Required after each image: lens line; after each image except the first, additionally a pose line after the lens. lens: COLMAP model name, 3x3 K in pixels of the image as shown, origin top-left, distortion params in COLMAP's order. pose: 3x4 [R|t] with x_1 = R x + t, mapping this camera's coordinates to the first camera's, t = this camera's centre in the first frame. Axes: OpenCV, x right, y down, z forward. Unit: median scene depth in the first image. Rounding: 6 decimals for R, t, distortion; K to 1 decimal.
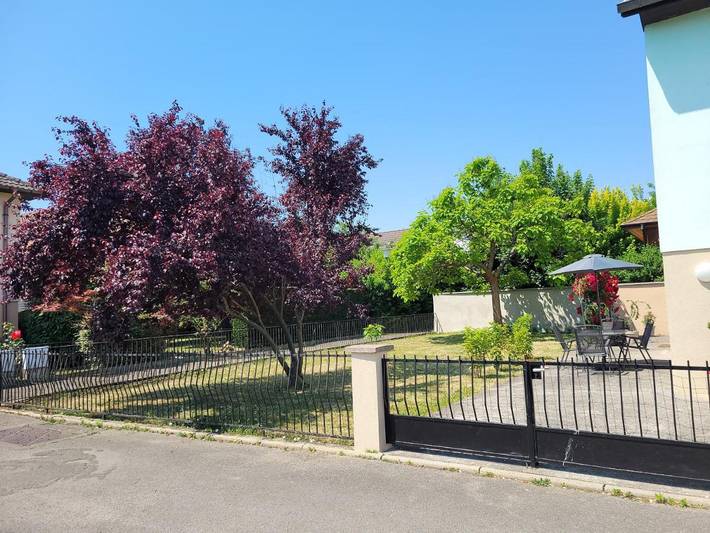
lens RADIAL K [[547.3, 0, 366.7], [0, 547.3, 265.6], [0, 0, 1]] dist [0.040419, -0.011393]
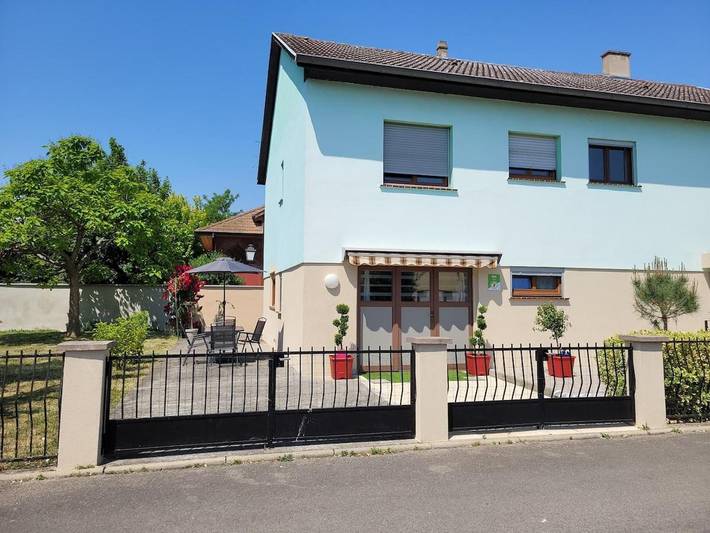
lens RADIAL K [[547.3, 0, 366.7], [0, 547.3, 265.6], [0, 0, 1]] dist [0.040419, -0.011393]
pose [[0.656596, 0.088430, 0.749041, -0.367793], [-0.087504, 0.995328, -0.040802, 0.027727], [-0.749150, -0.038753, 0.661266, 0.125640]]
